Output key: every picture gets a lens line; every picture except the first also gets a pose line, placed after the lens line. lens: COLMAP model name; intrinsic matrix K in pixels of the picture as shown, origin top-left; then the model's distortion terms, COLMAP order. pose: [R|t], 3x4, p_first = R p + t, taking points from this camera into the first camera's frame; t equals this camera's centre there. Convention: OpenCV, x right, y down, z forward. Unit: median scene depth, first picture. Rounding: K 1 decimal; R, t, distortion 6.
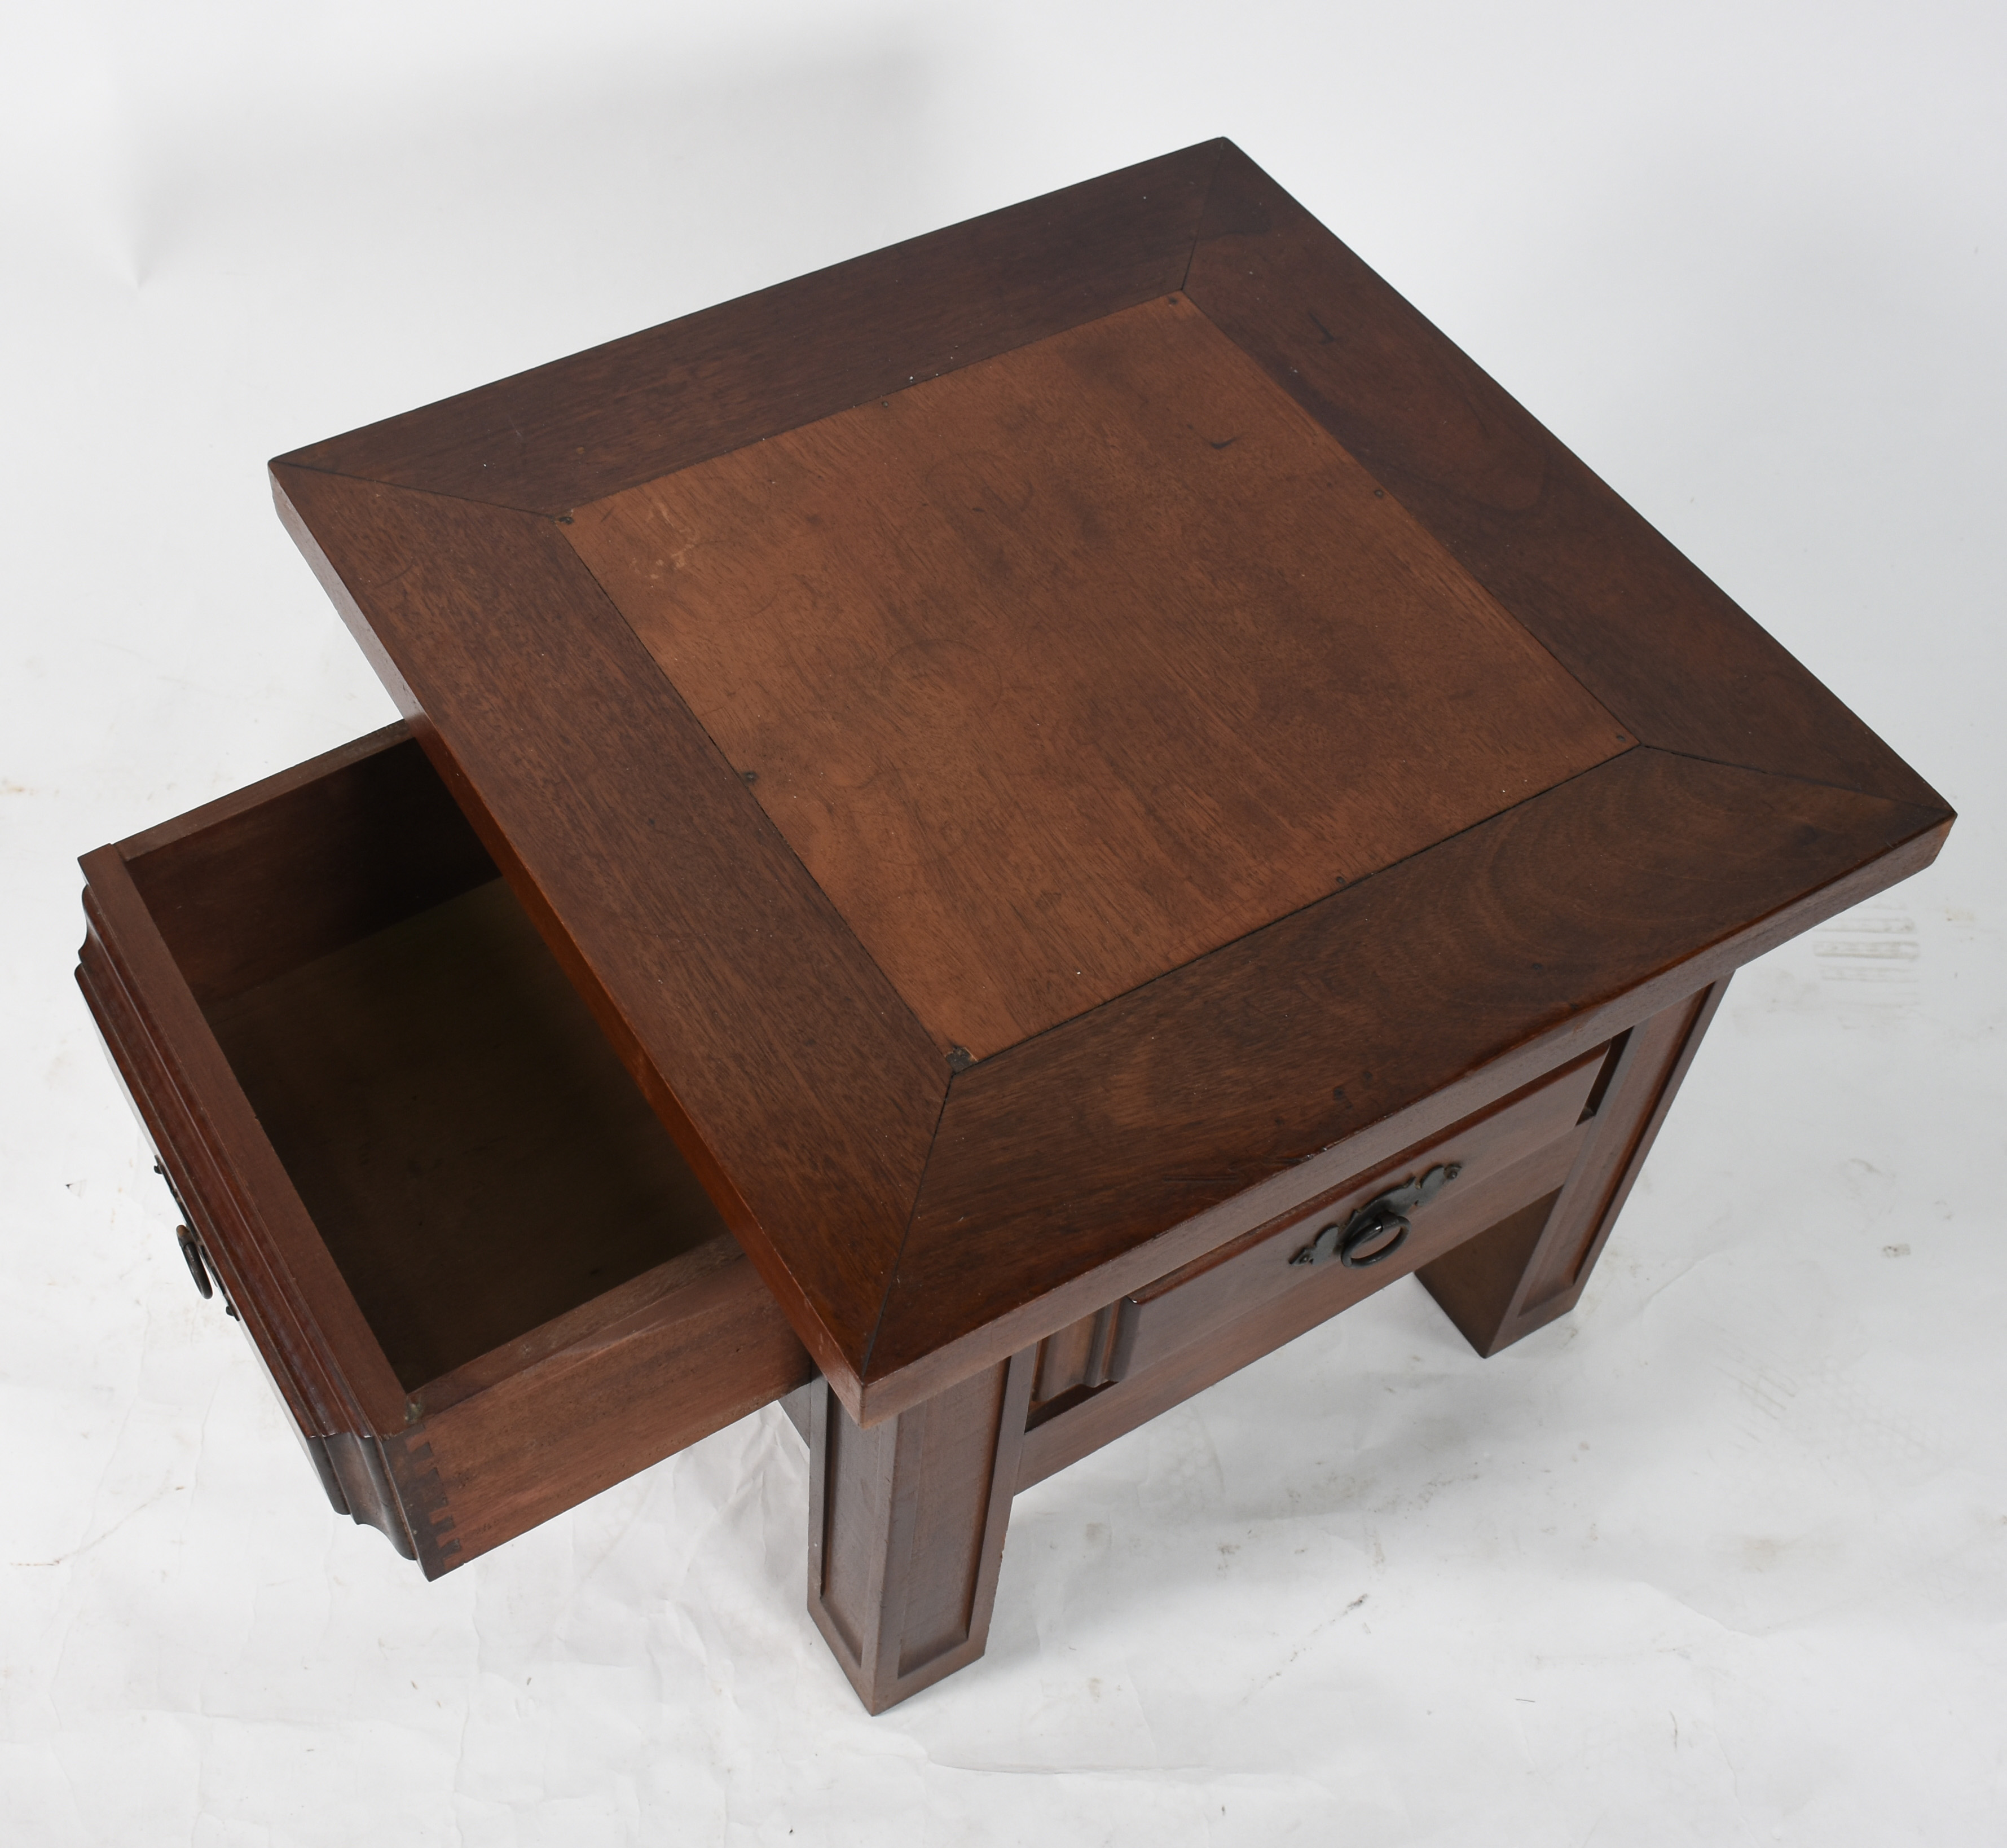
lens RADIAL K [[2706.7, 0, 913.7], [0, 2706.7, 916.4], [0, 0, 1]] dist [-0.098293, -0.063673]
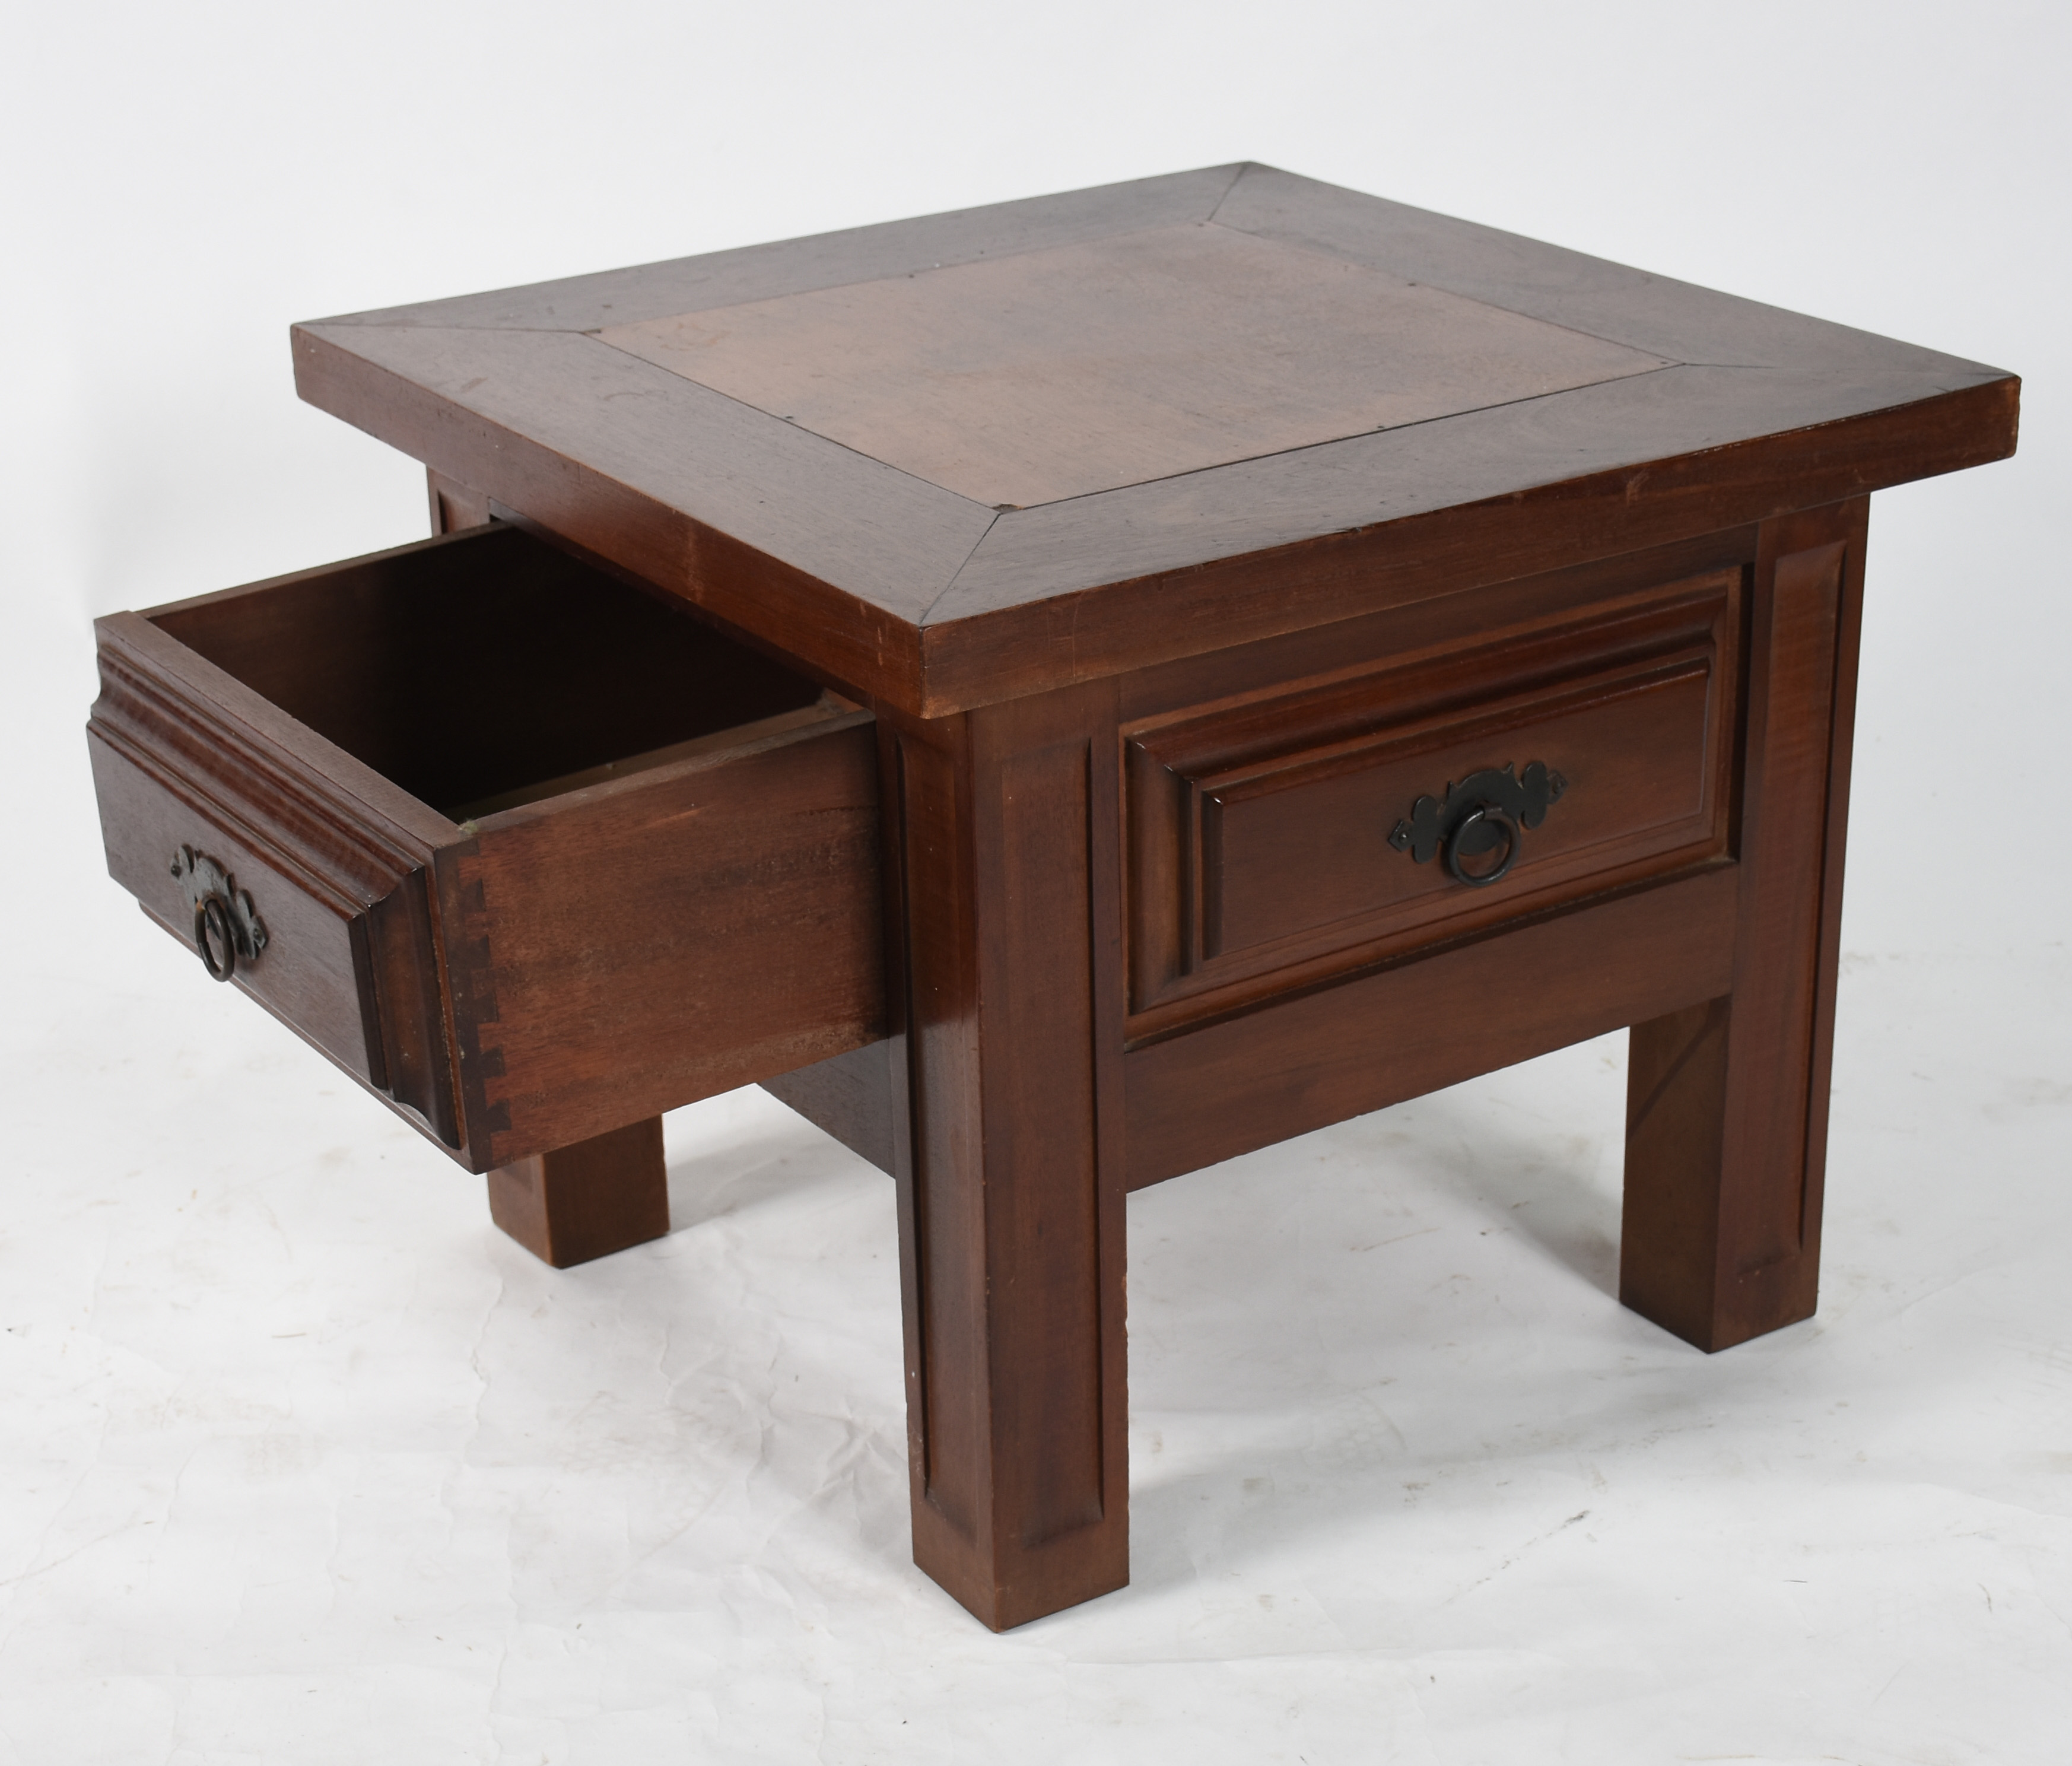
lens RADIAL K [[4057.7, 0, 1036.0], [0, 4057.7, 883.0], [0, 0, 1]] dist [0.052343, 0.016156]
pose [[0.996849, -0.078134, 0.013709, -0.002707], [0.075556, 0.882512, -0.464180, 0.663623], [0.024170, 0.463753, 0.885635, -0.208195]]
